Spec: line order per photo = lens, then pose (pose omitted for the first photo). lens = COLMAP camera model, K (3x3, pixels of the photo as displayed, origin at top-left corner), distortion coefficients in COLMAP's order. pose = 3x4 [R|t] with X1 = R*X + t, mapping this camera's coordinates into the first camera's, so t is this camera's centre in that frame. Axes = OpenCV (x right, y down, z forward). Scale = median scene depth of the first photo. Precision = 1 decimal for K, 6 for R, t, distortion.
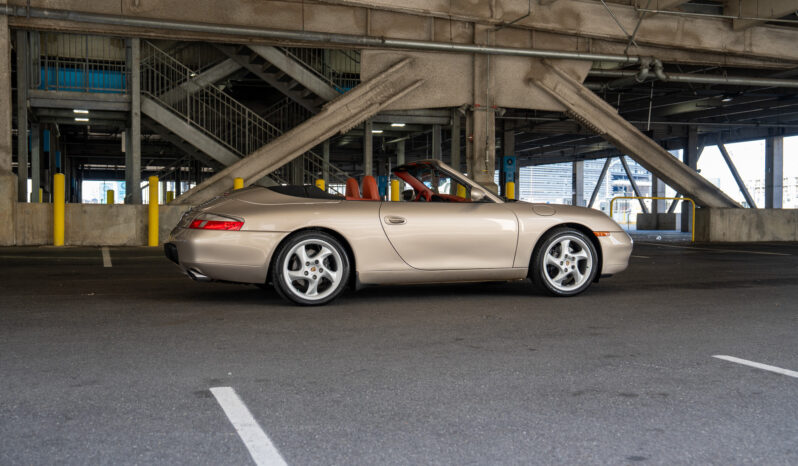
lens RADIAL K [[919.0, 0, 400.1], [0, 919.0, 230.9], [0, 0, 1]] dist [0.037307, 0.000000]
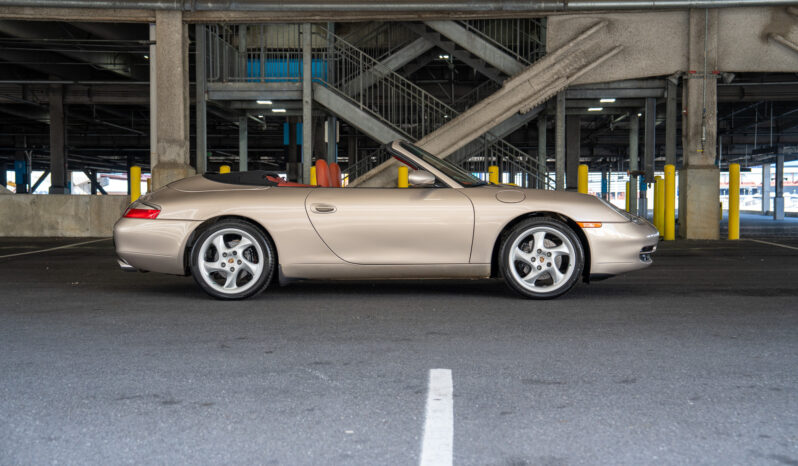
lens RADIAL K [[1012.7, 0, 398.3], [0, 1012.7, 239.1], [0, 0, 1]] dist [0.073679, 0.000000]
pose [[0.918339, 0.008128, -0.395712, 0.222092], [-0.003311, 0.999912, 0.012854, 0.002815], [0.395781, -0.010494, 0.918285, 0.058008]]
